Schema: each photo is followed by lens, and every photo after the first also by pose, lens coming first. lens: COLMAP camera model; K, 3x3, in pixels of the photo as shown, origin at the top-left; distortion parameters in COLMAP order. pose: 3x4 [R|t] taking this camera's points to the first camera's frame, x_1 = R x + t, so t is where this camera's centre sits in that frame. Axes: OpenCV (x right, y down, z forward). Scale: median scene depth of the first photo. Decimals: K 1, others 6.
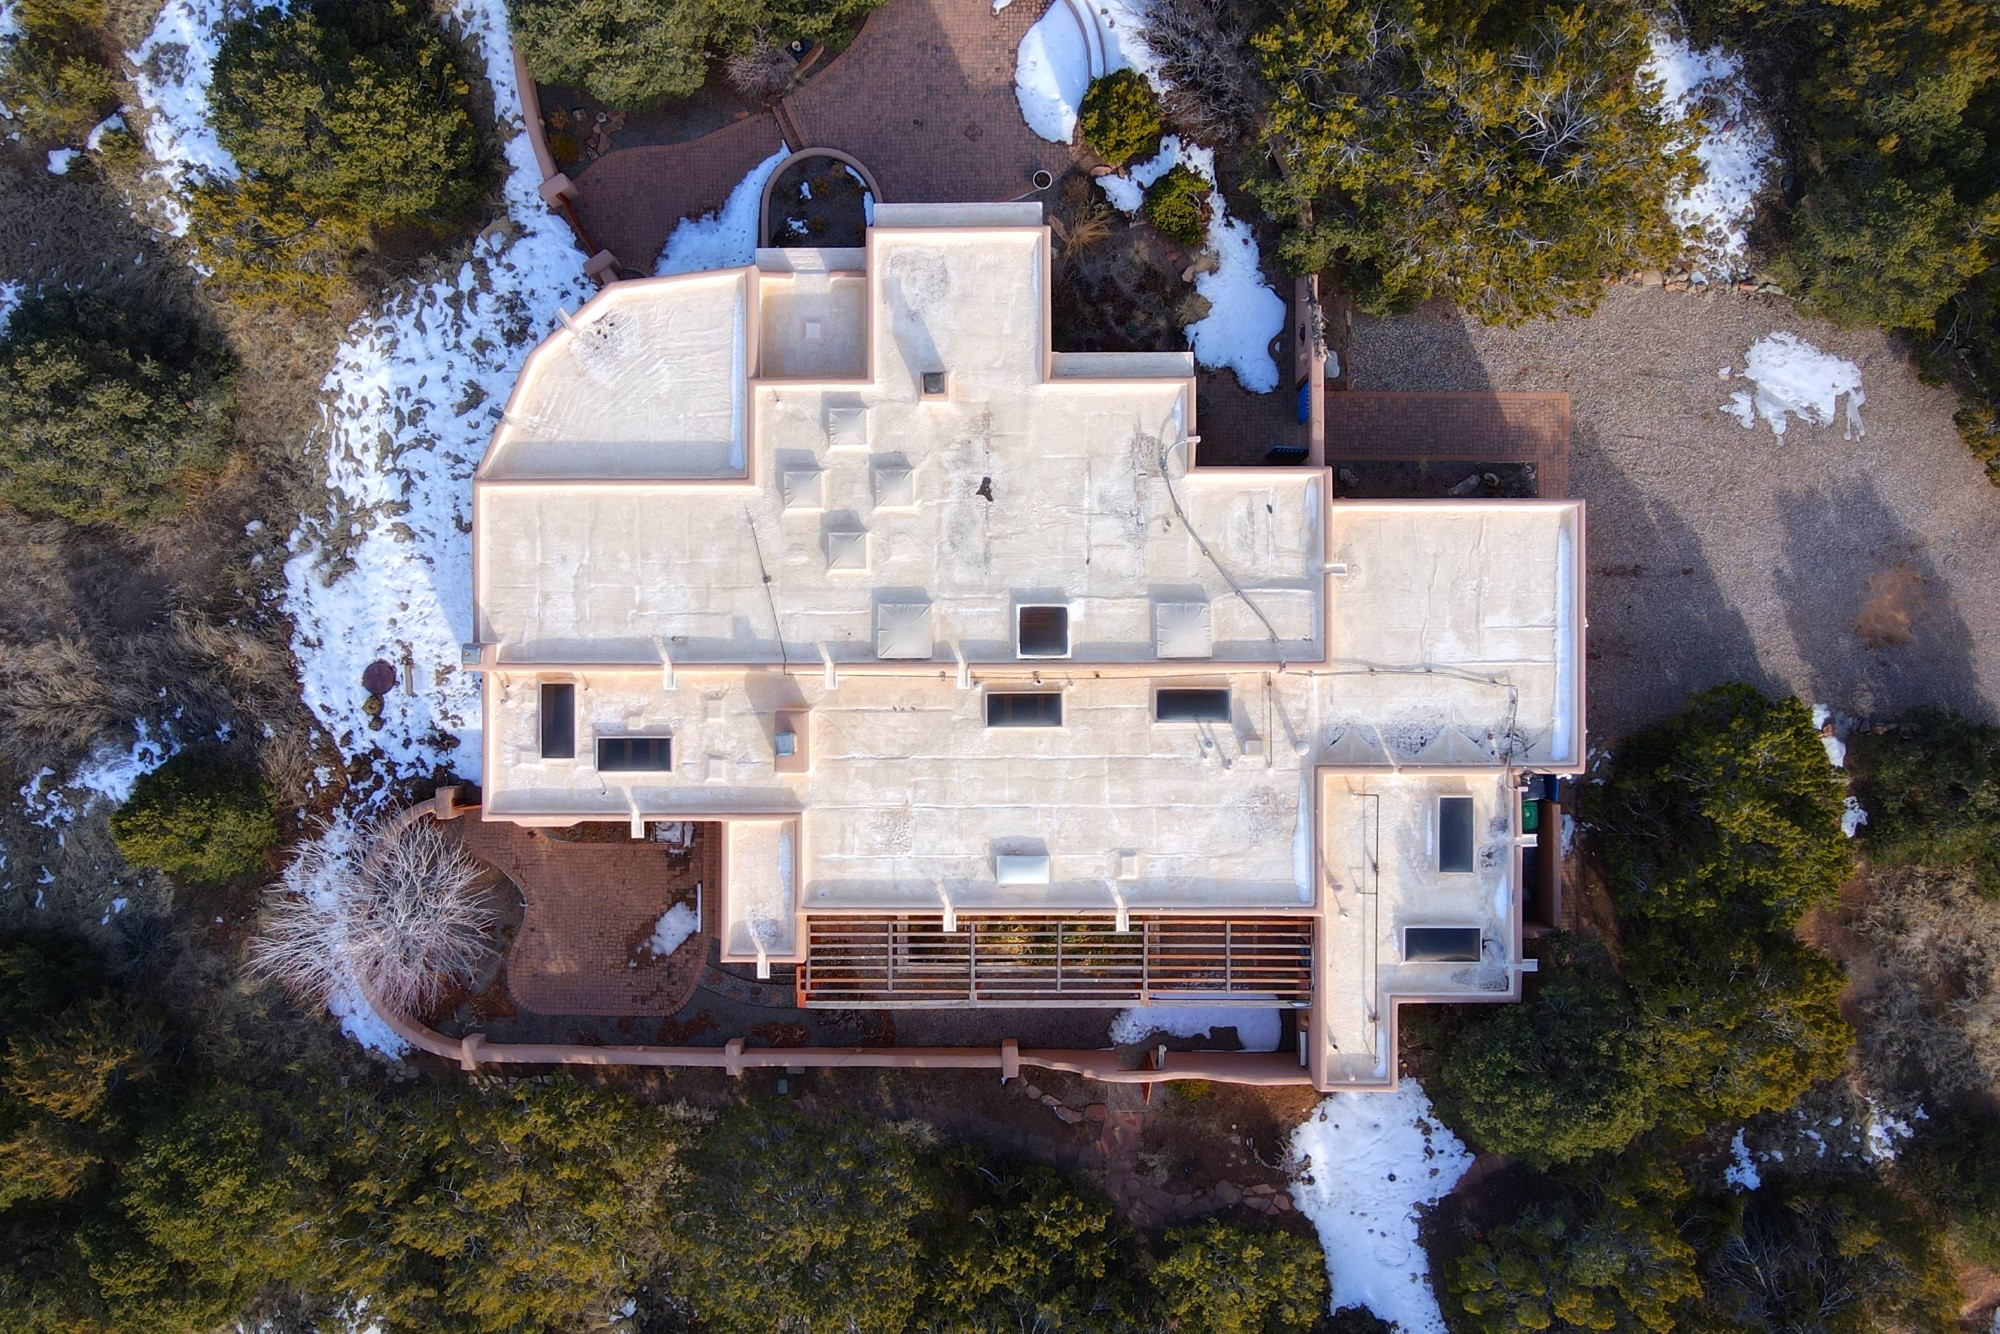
lens RADIAL K [[1788.8, 0, 988.0], [0, 1788.8, 664.9], [0, 0, 1]] dist [-0.003071, 0.065536]
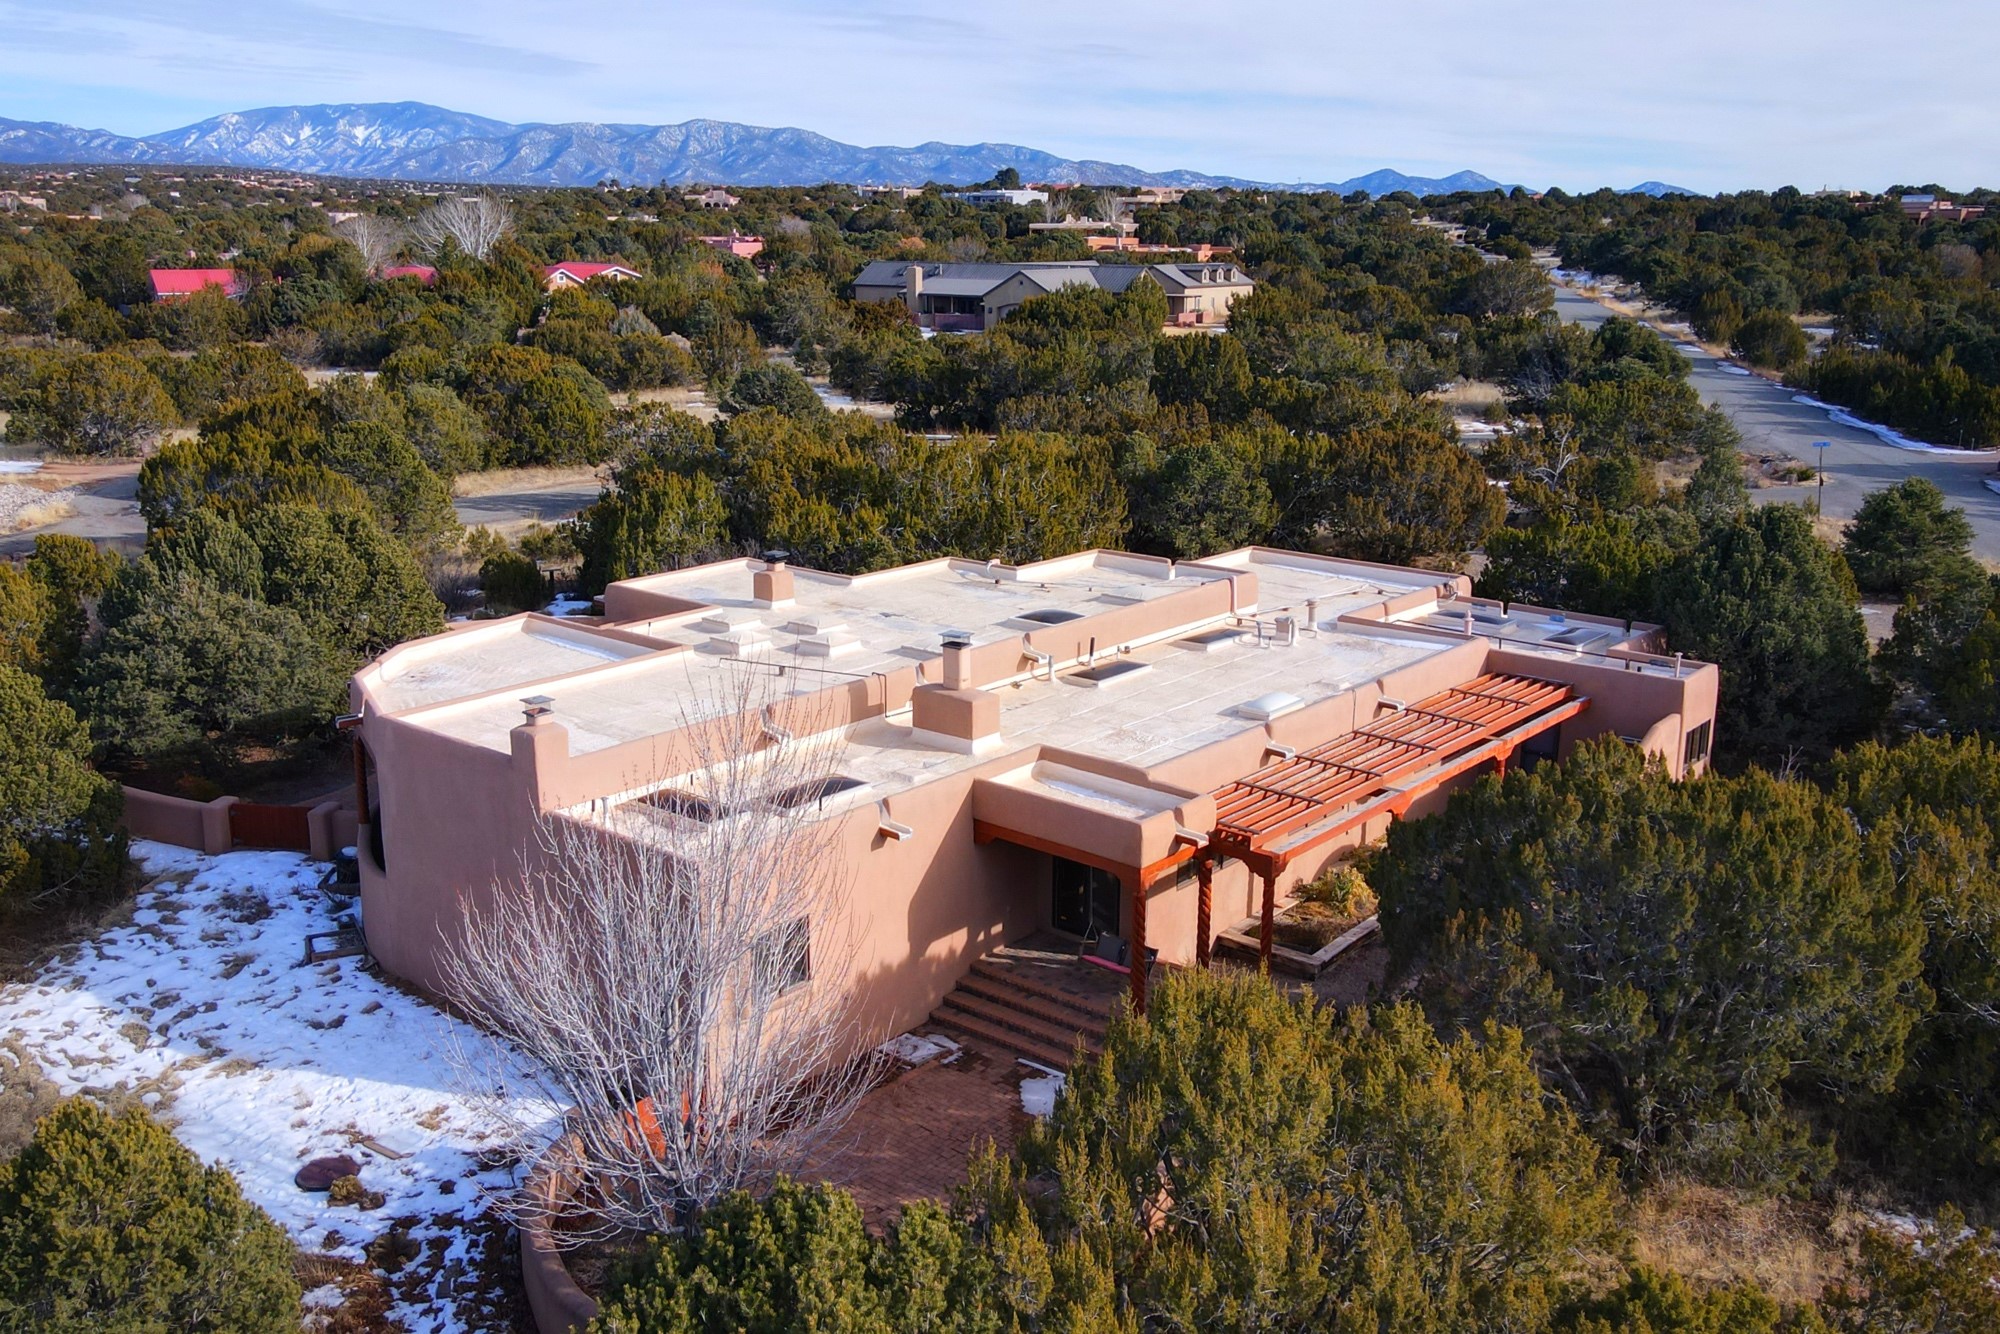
lens RADIAL K [[1788.8, 0, 991.9], [0, 1788.8, 685.1], [0, 0, 1]] dist [-0.003071, 0.065536]
pose [[0.648386, -0.175882, 0.740717, -0.606353], [0.761232, 0.163850, -0.627438, 0.484774], [-0.011011, 0.970679, 0.240126, 0.767389]]
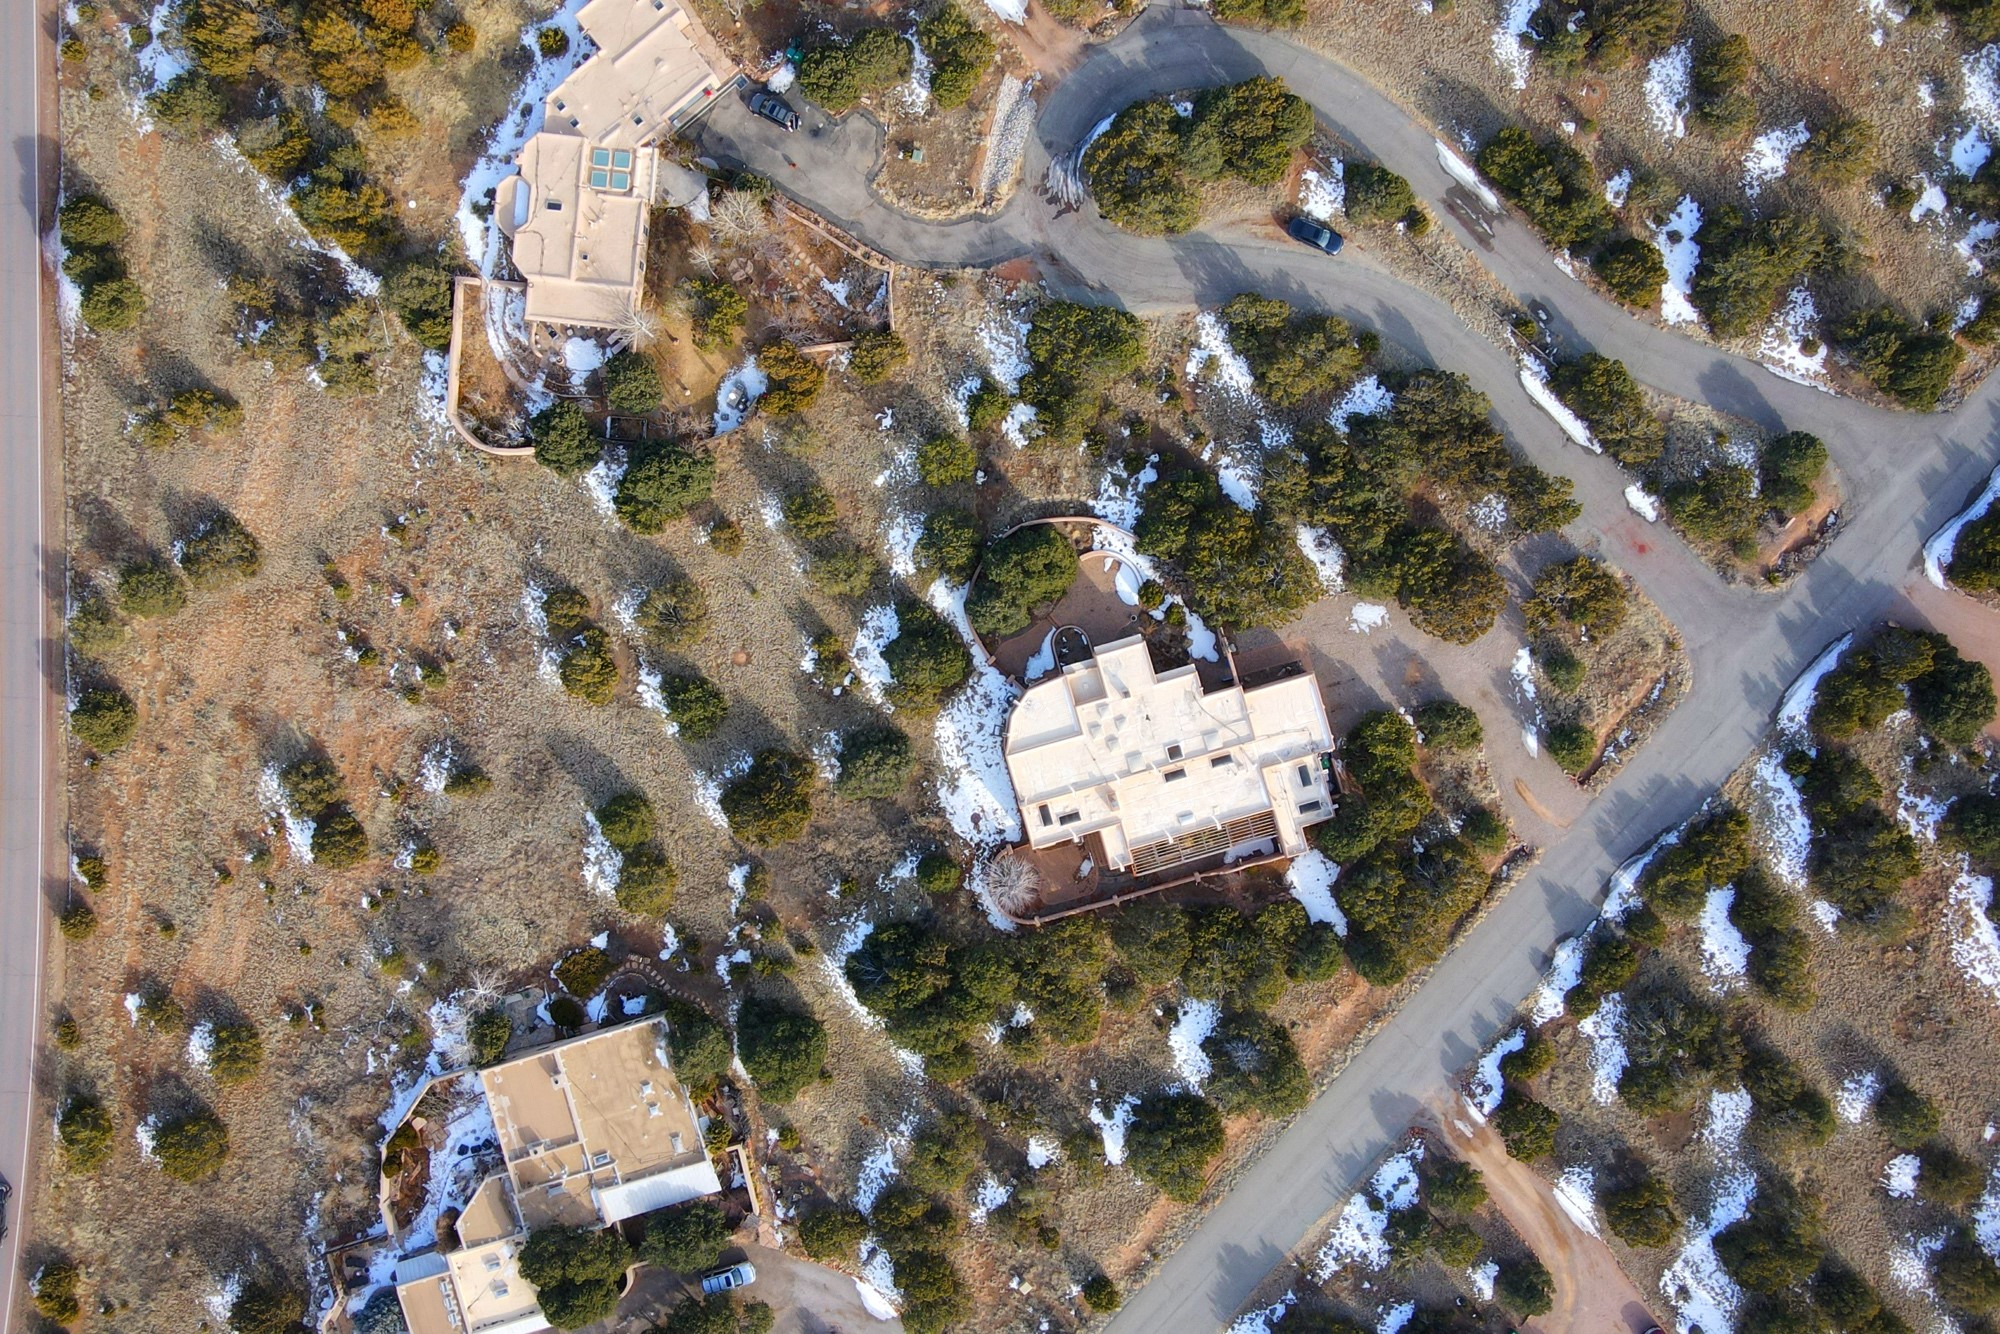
lens RADIAL K [[1788.8, 0, 1002.9], [0, 1788.8, 667.3], [0, 0, 1]] dist [-0.003071, 0.065536]
pose [[0.961697, -0.273851, 0.012053, -0.269318], [0.273808, 0.961771, 0.005154, -0.269787], [-0.013003, -0.001657, 0.999914, -2.323023]]
